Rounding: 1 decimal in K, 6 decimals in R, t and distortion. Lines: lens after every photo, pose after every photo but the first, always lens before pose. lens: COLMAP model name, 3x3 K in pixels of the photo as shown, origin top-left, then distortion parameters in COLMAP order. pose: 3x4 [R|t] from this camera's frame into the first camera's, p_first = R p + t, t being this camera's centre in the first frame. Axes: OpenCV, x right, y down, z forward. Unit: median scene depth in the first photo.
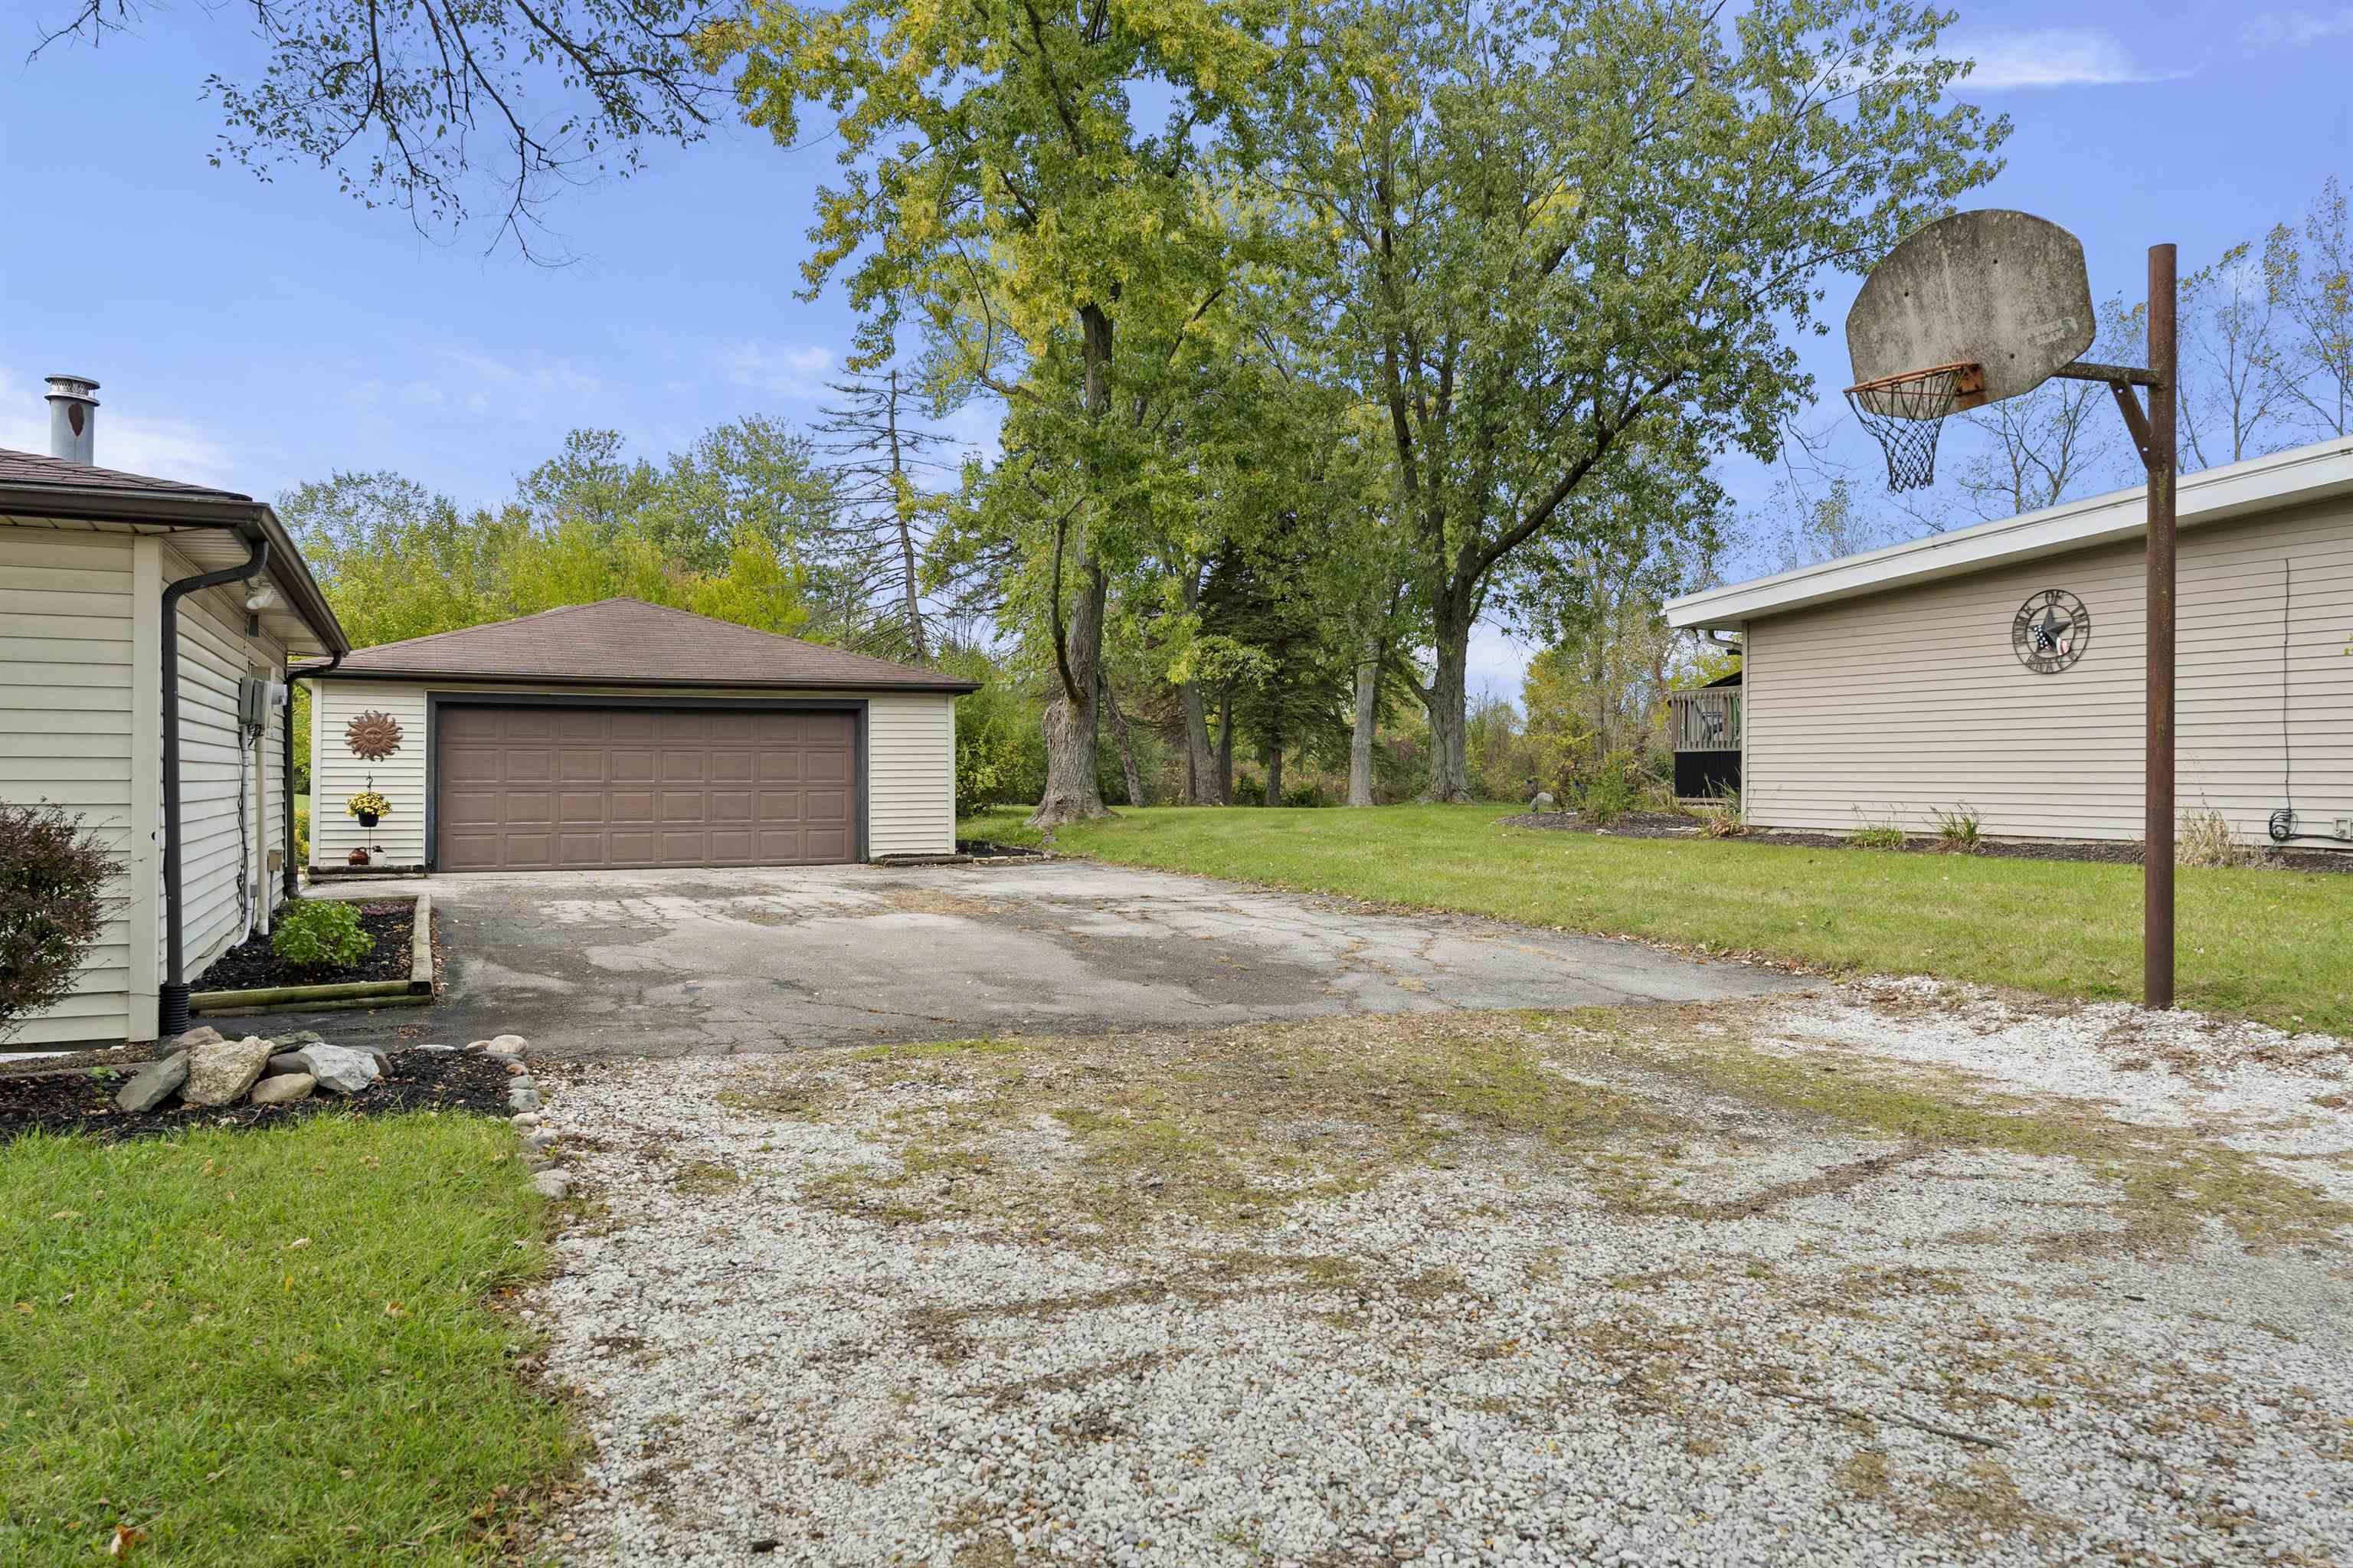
lens RADIAL K [[1641.1, 0, 1176.5], [0, 1641.1, 784.0], [0, 0, 1]] dist [-0.003280, 0.002507]
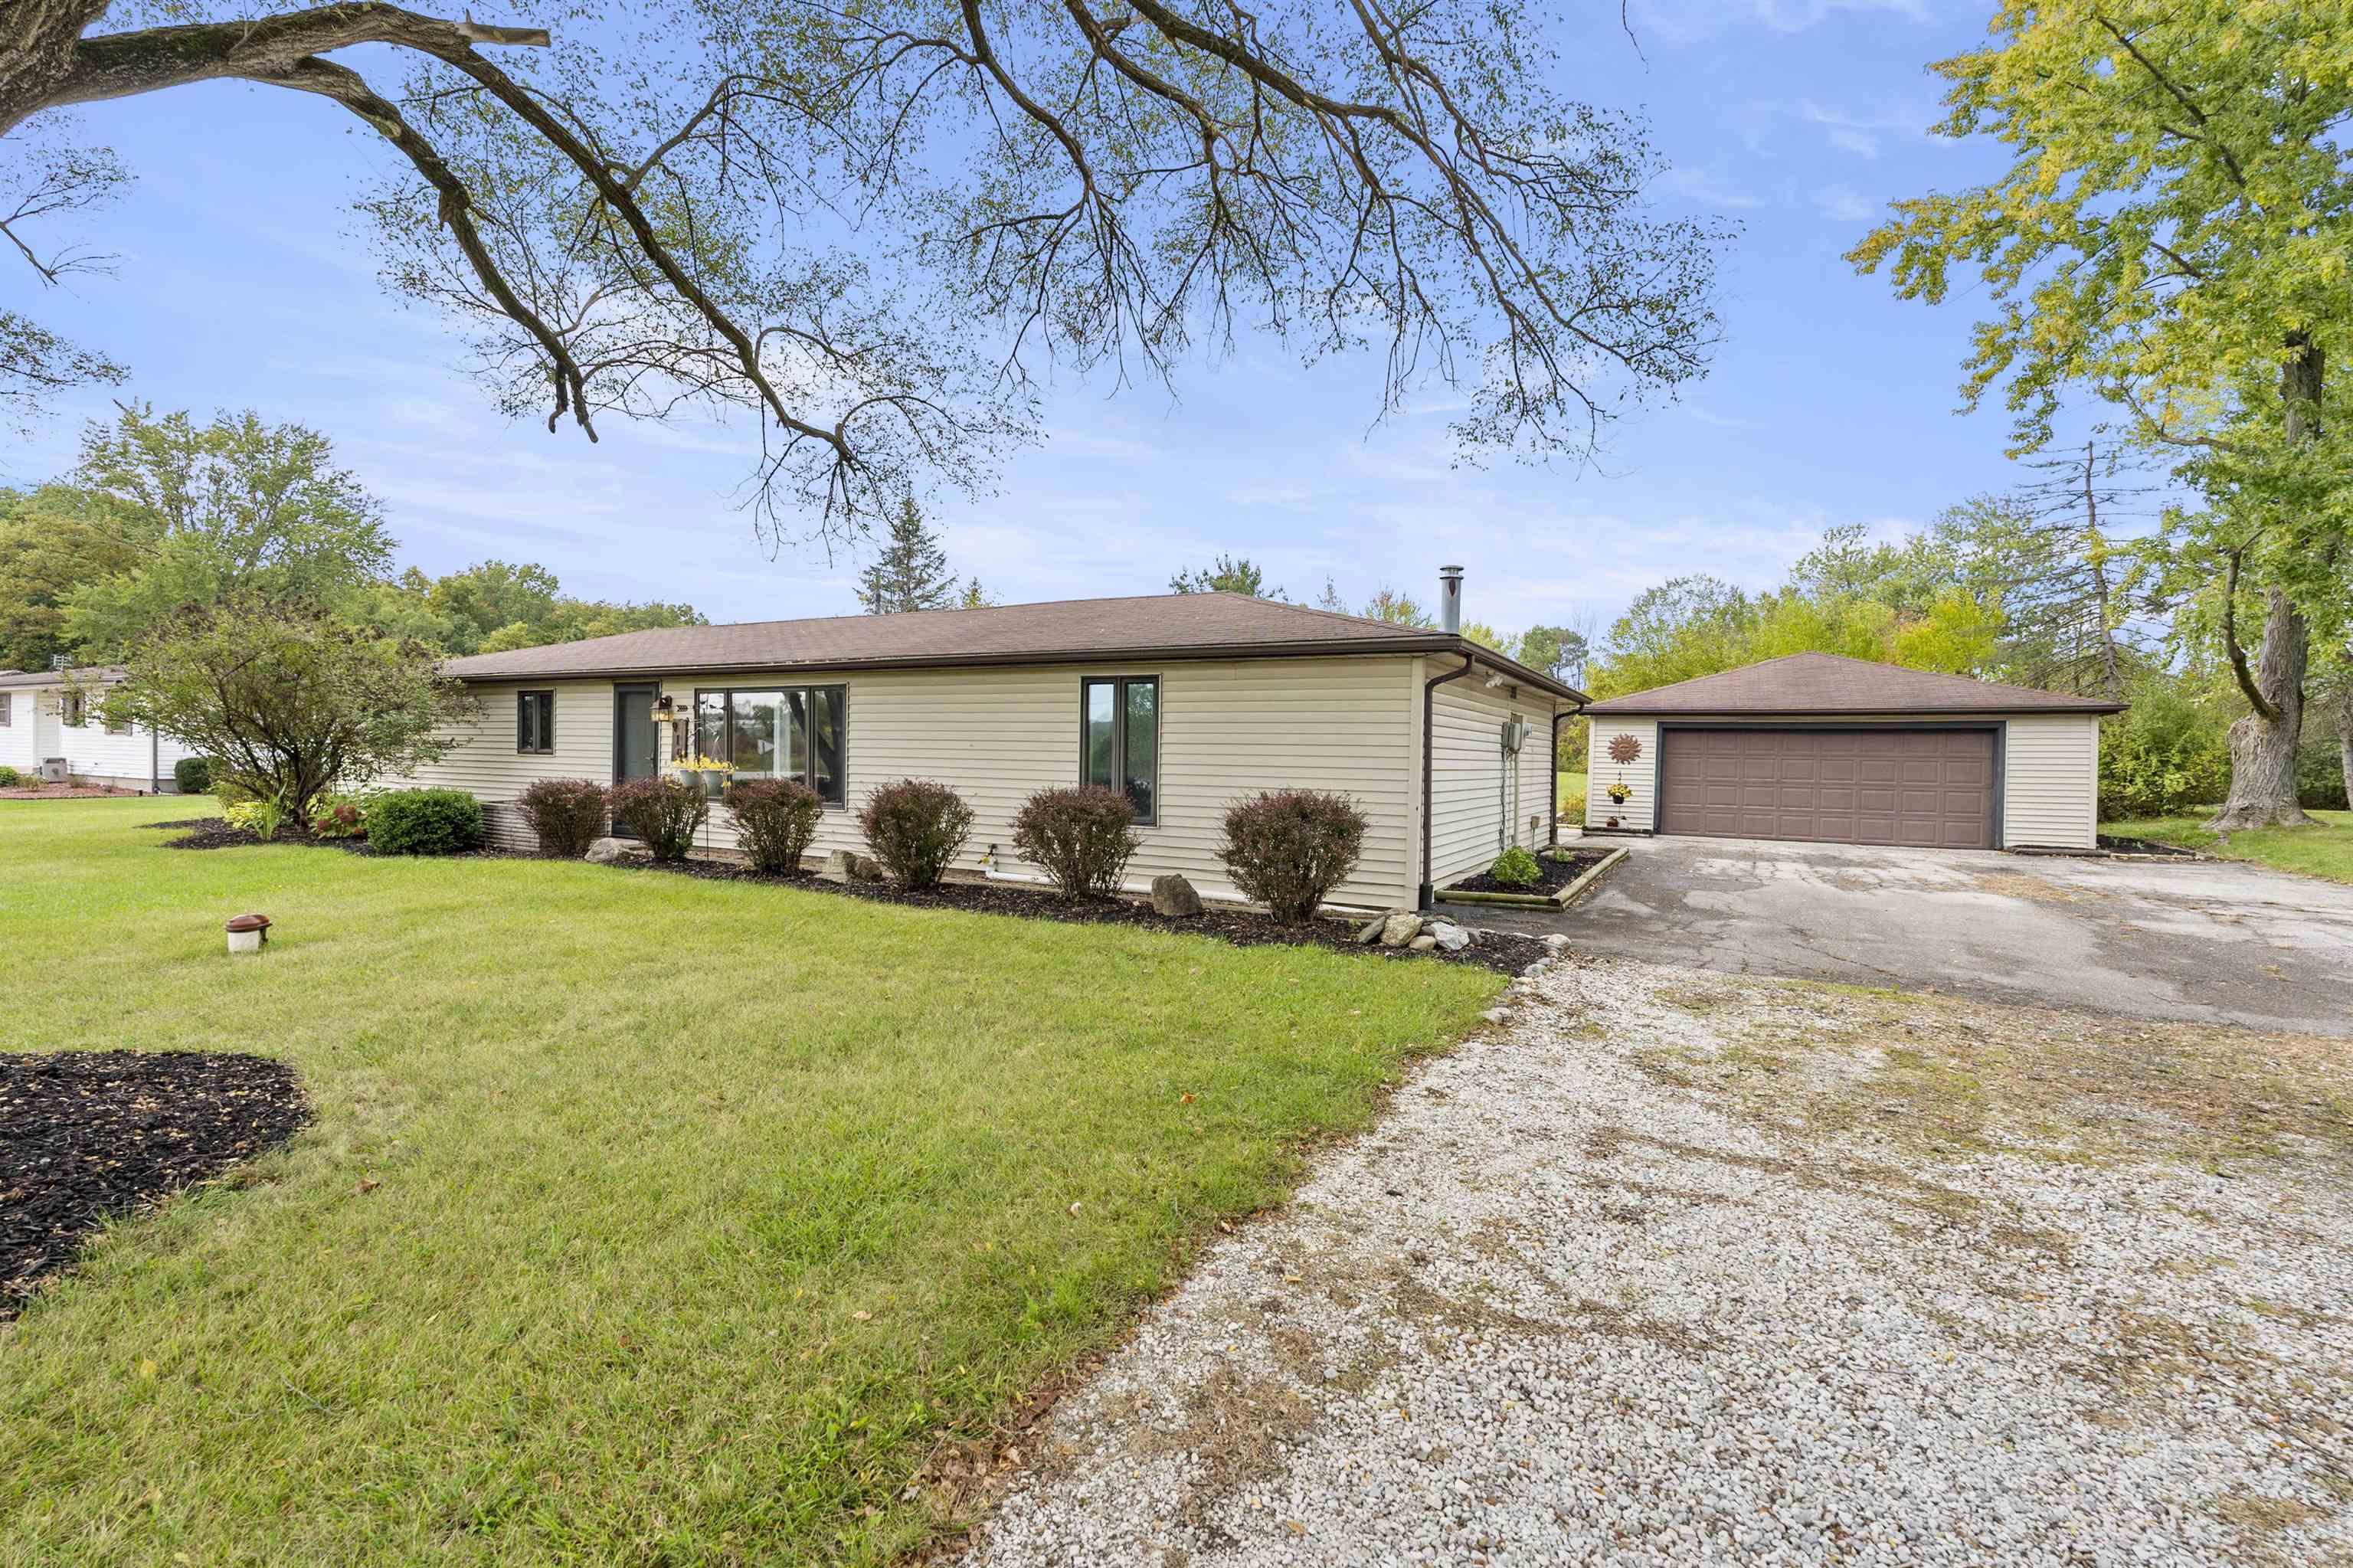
lens RADIAL K [[1077.0, 0, 1176.6], [0, 1077.0, 759.6], [0, 0, 1]] dist [-0.000427, -0.000644]
pose [[0.577434, 0.013454, -0.816326, 0.376765], [-0.019406, 0.999808, 0.002752, -0.035916], [0.816206, 0.014253, 0.577585, 0.009430]]
